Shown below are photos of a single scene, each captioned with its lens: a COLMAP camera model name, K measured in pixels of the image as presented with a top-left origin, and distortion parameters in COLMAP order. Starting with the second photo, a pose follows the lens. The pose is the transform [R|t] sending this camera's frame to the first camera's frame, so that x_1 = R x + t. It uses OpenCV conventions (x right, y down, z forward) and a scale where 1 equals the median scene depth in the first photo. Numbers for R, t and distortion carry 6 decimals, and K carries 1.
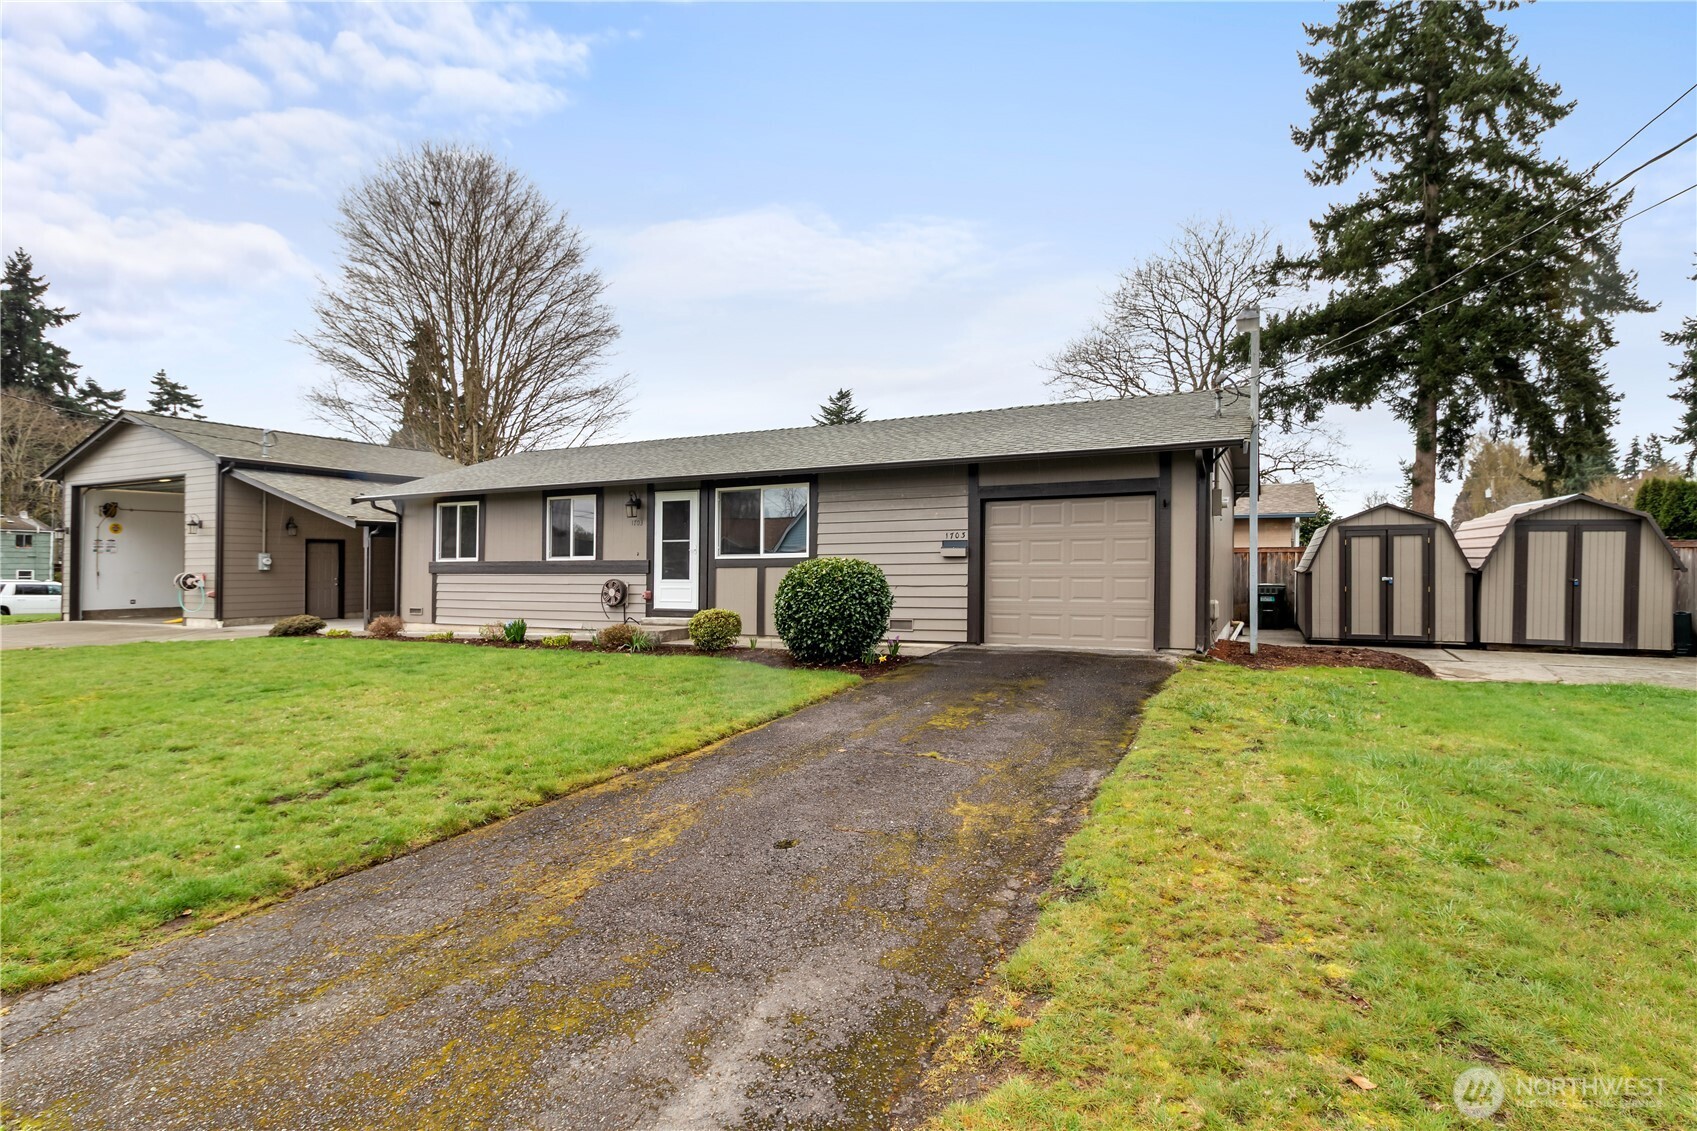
lens RADIAL K [[829.6, 0, 845.4], [0, 829.6, 553.1], [0, 0, 1]] dist [-0.002532, -0.000204]
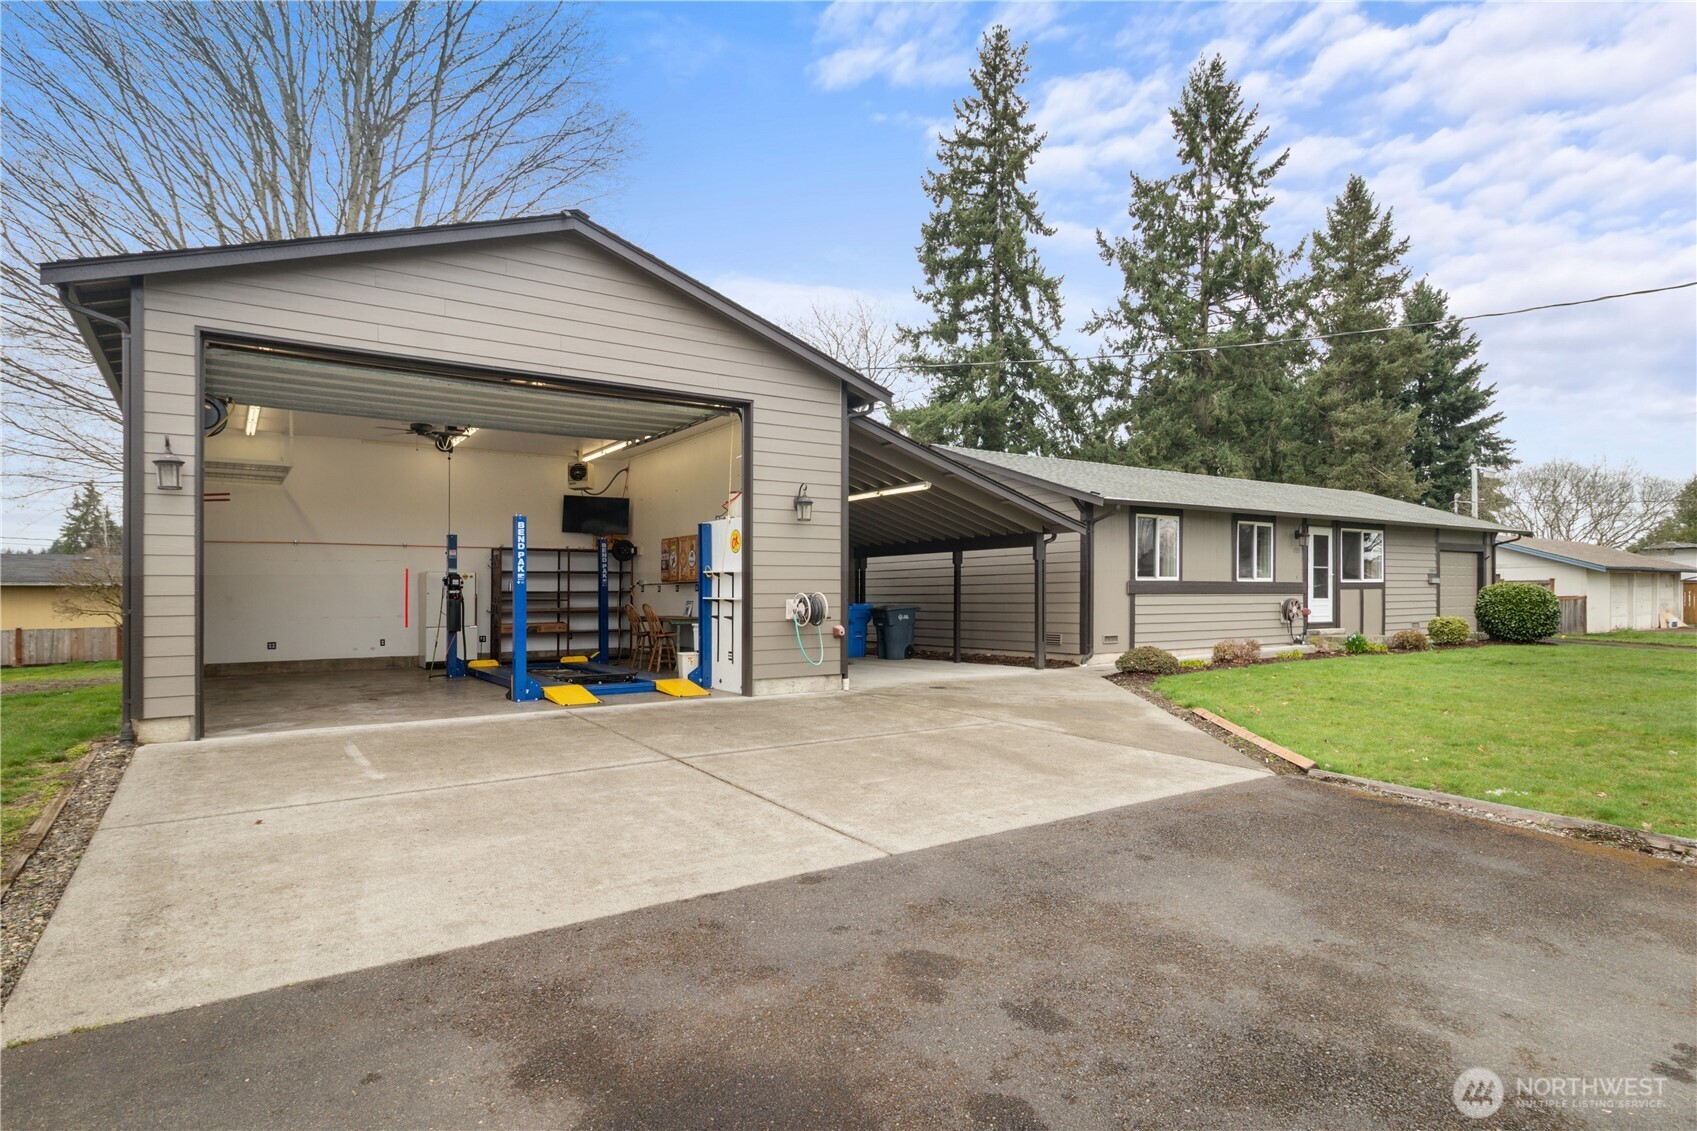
lens RADIAL K [[909.3, 0, 876.9], [0, 909.3, 587.4], [0, 0, 1]] dist [0.010650, -0.000684]
pose [[0.490322, 0.012618, 0.871450, -1.569255], [-0.009526, 0.999913, -0.009118, 0.031271], [-0.871489, -0.003831, 0.490399, 0.825561]]
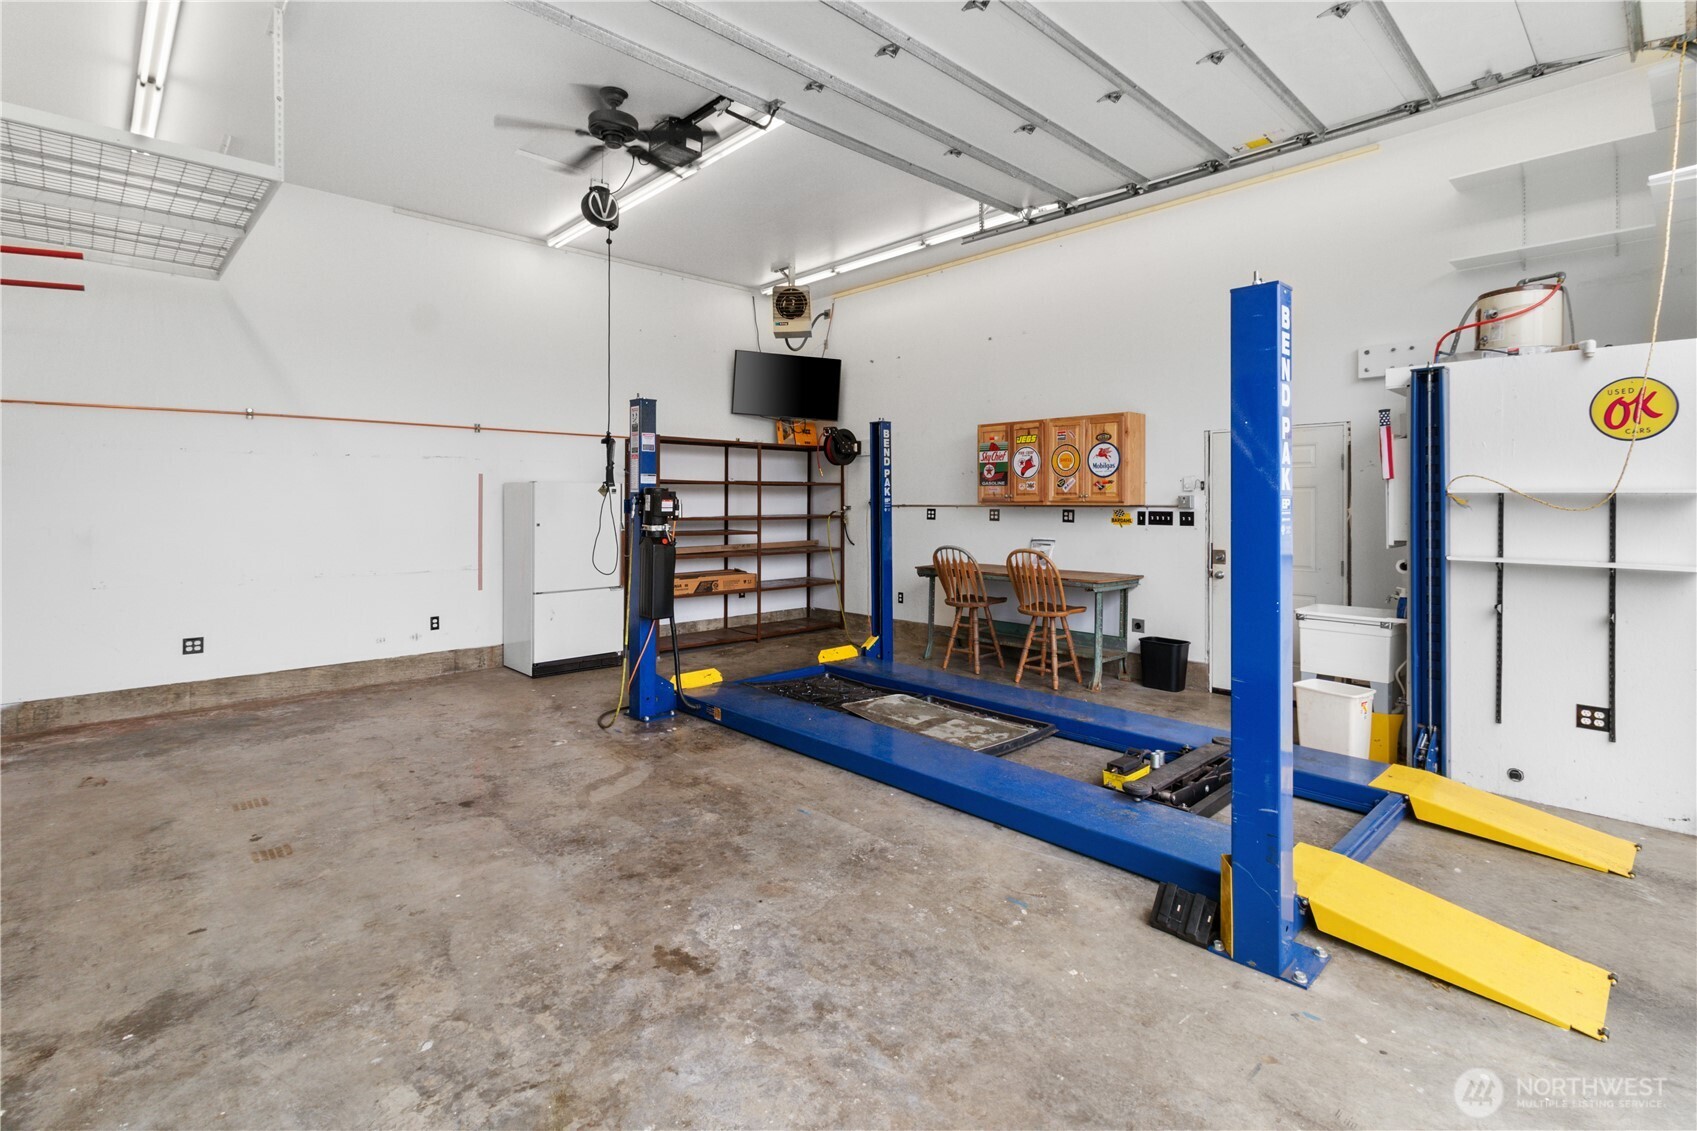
lens RADIAL K [[801.8, 0, 855.9], [0, 801.8, 495.1], [0, 0, 1]] dist [0.003205, -0.000155]
pose [[0.364352, 0.015286, 0.931136, -1.287924], [-0.015215, 0.999830, -0.010460, 0.019644], [-0.931137, -0.010356, 0.364522, 1.412279]]
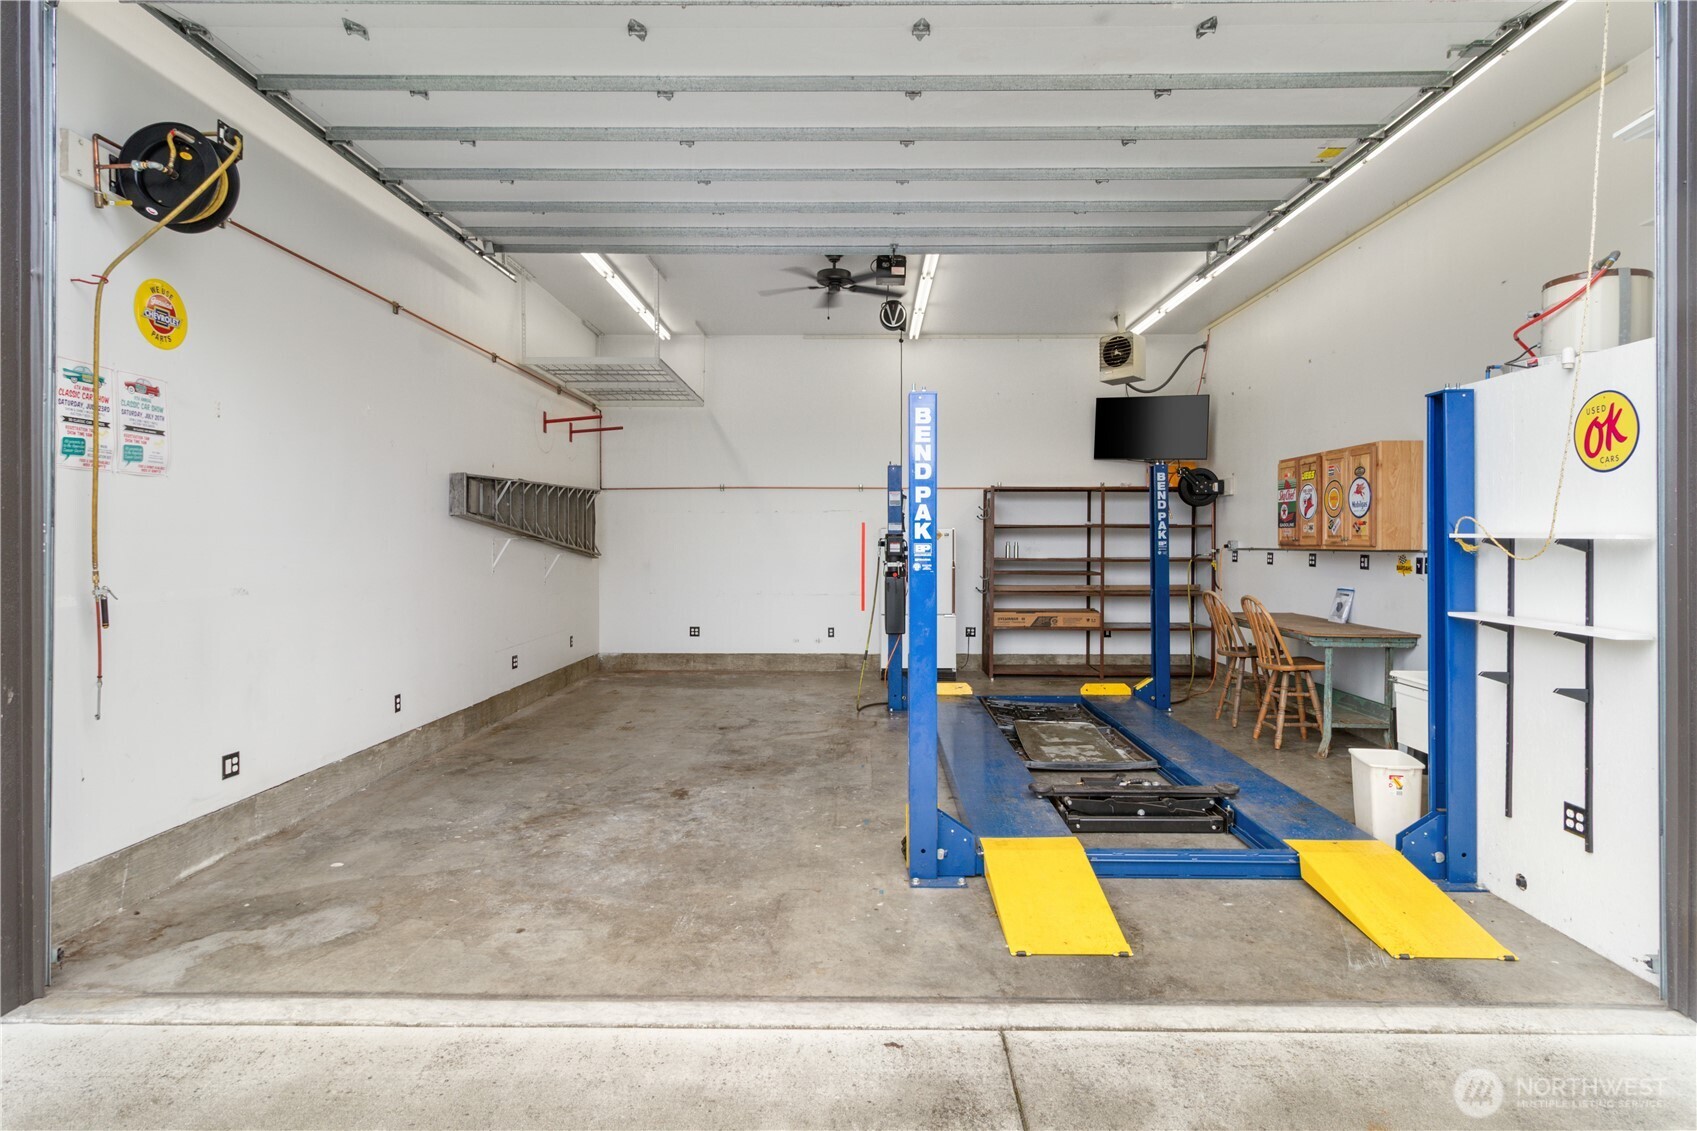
lens RADIAL K [[909.3, 0, 852.3], [0, 909.3, 532.5], [0, 0, 1]] dist [0.010650, -0.000684]
pose [[0.910977, 0.013361, 0.412240, -1.230606], [-0.014176, 0.999899, -0.001083, 0.014438], [-0.412213, -0.004857, 0.911074, 1.164915]]
